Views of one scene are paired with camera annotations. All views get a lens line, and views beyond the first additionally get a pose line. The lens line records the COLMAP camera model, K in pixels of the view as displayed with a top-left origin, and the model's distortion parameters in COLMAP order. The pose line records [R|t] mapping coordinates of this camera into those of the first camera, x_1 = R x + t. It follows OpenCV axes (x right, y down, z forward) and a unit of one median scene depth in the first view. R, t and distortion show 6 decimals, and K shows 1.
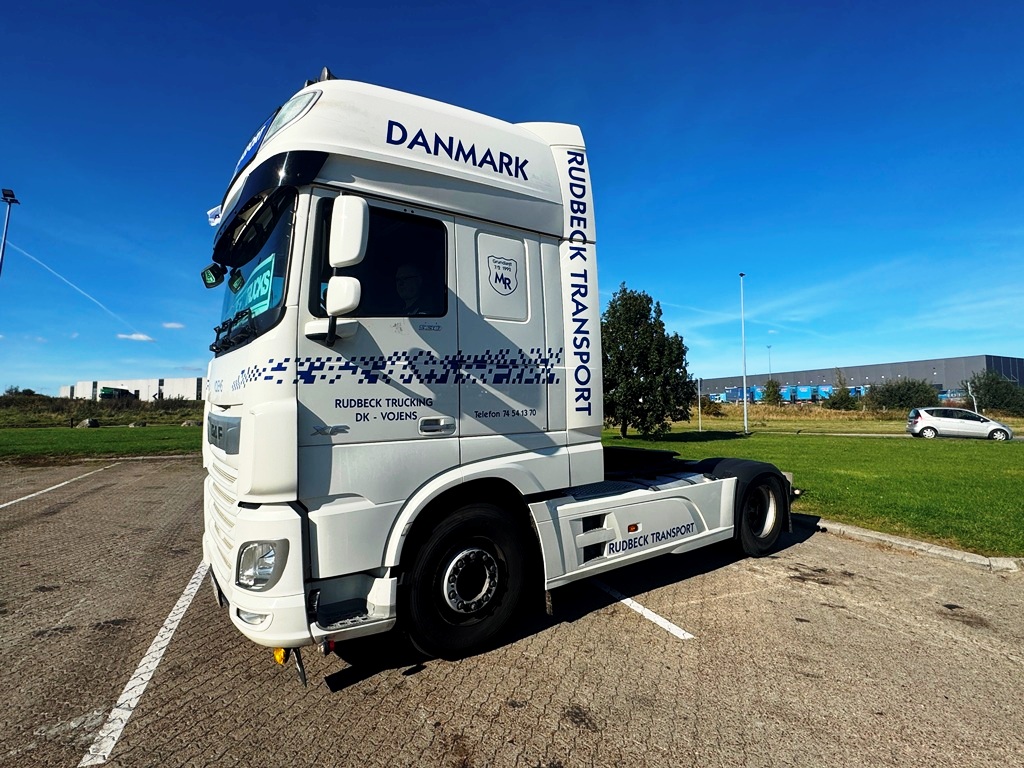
lens RADIAL K [[528.3, 0, 511.2], [0, 528.3, 385.7], [0, 0, 1]] dist [-0.003477, -0.000338]
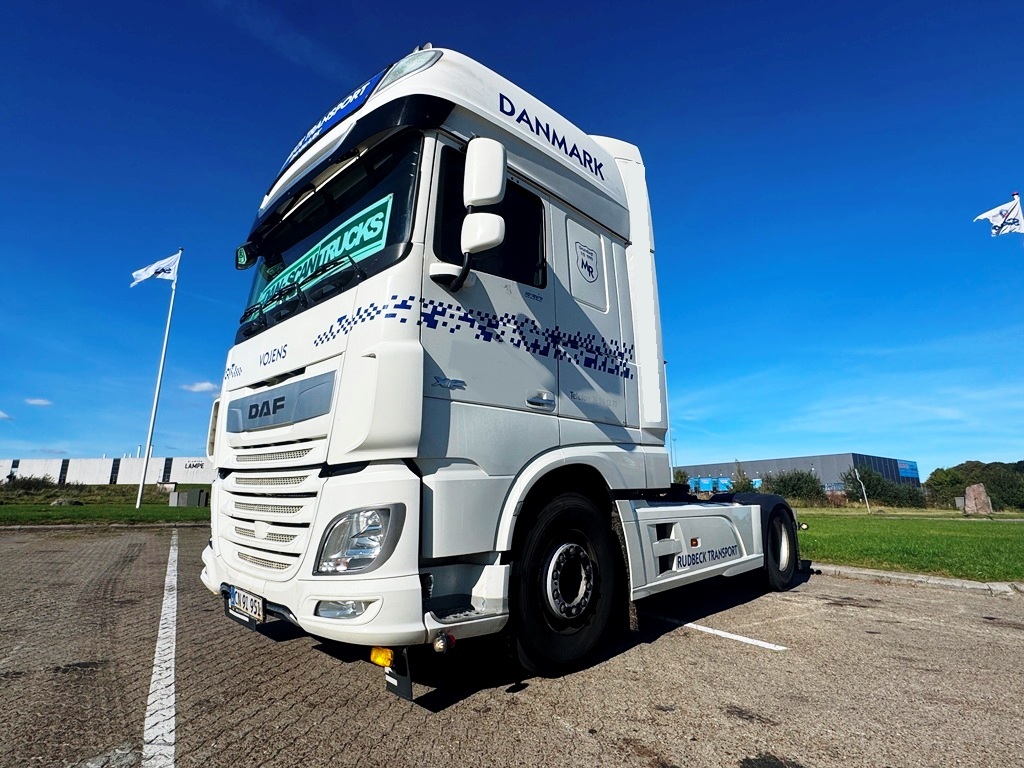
lens RADIAL K [[528.3, 0, 511.2], [0, 528.3, 385.7], [0, 0, 1]] dist [-0.003477, -0.000338]
pose [[0.985251, 0.043036, 0.165615, -0.335527], [-0.013548, 0.984437, -0.175214, 0.208684], [-0.170578, 0.170386, 0.970501, 0.112753]]
